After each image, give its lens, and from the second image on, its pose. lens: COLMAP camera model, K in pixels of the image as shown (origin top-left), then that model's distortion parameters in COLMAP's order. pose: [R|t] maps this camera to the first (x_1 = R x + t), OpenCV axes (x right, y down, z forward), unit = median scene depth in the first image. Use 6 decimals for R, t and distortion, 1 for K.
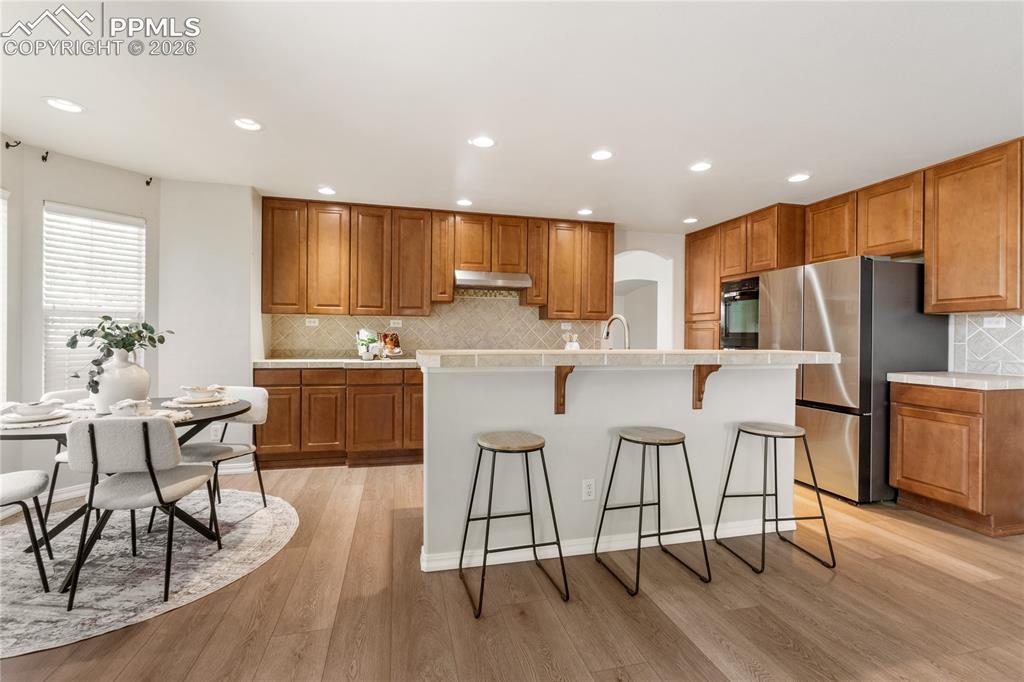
lens RADIAL K [[446.3, 0, 507.1], [0, 446.3, 335.1], [0, 0, 1]] dist [-0.008414, 0.001310]
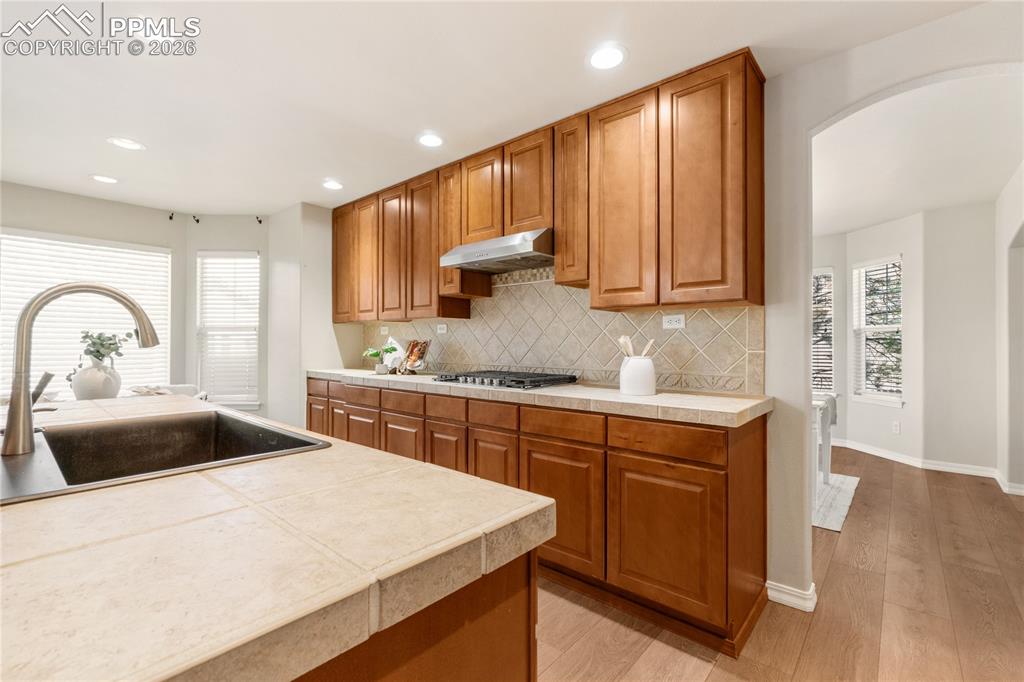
lens RADIAL K [[446.3, 0, 506.5], [0, 446.3, 344.2], [0, 0, 1]] dist [-0.008414, 0.001310]
pose [[0.583682, -0.009576, -0.811926, 0.487110], [-0.000212, 0.999929, -0.011946, 0.010486], [0.811982, 0.007145, 0.583639, 0.696688]]
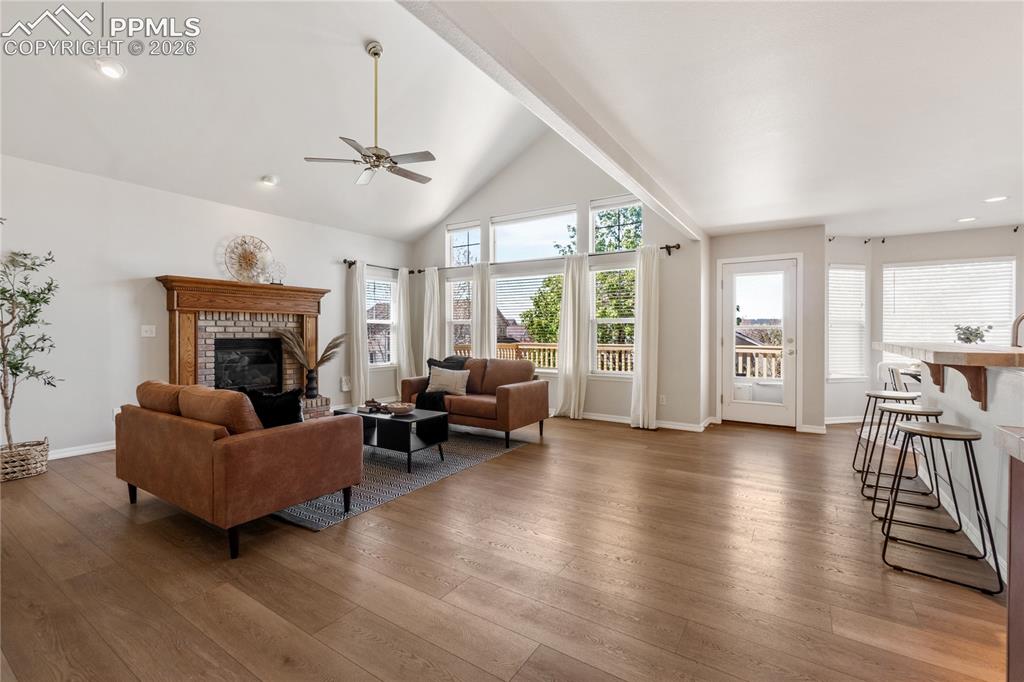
lens RADIAL K [[446.3, 0, 512.3], [0, 446.3, 334.9], [0, 0, 1]] dist [-0.008414, 0.001310]
pose [[-0.719173, -0.006275, -0.694802, 1.079561], [-0.013511, 0.999896, 0.004954, 0.015358], [0.694699, 0.012951, -0.719184, 0.582167]]
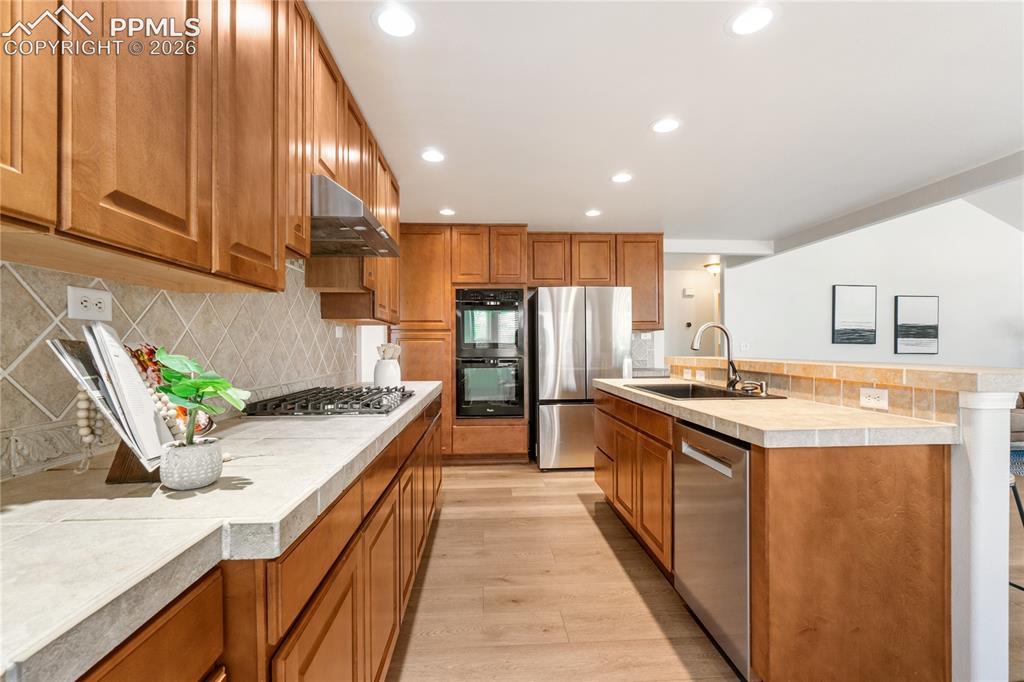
lens RADIAL K [[446.3, 0, 502.8], [0, 446.3, 346.6], [0, 0, 1]] dist [-0.008414, 0.001310]
pose [[0.176514, -0.011509, 0.984231, -0.470357], [0.015218, 0.999844, 0.008962, -0.004362], [-0.984181, 0.013396, 0.176661, 0.818023]]
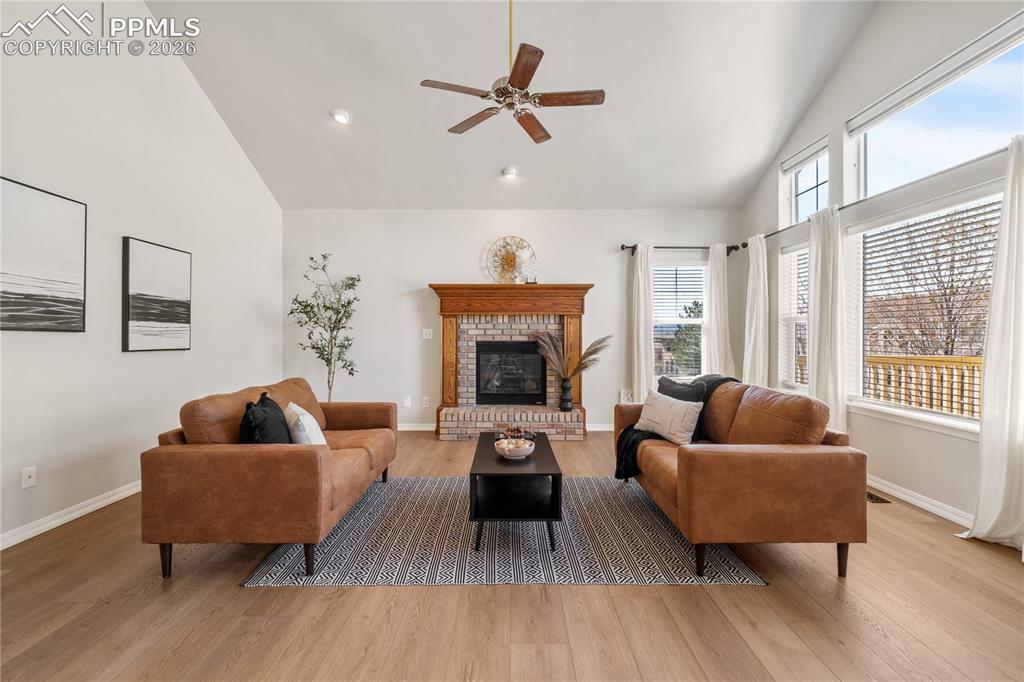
lens RADIAL K [[446.3, 0, 510.7], [0, 446.3, 337.4], [0, 0, 1]] dist [-0.008414, 0.001310]
pose [[-0.973434, -0.013881, 0.228548, 0.438664], [-0.010215, 0.999800, 0.017217, 0.009438], [-0.228741, 0.014425, -0.973380, 0.354753]]
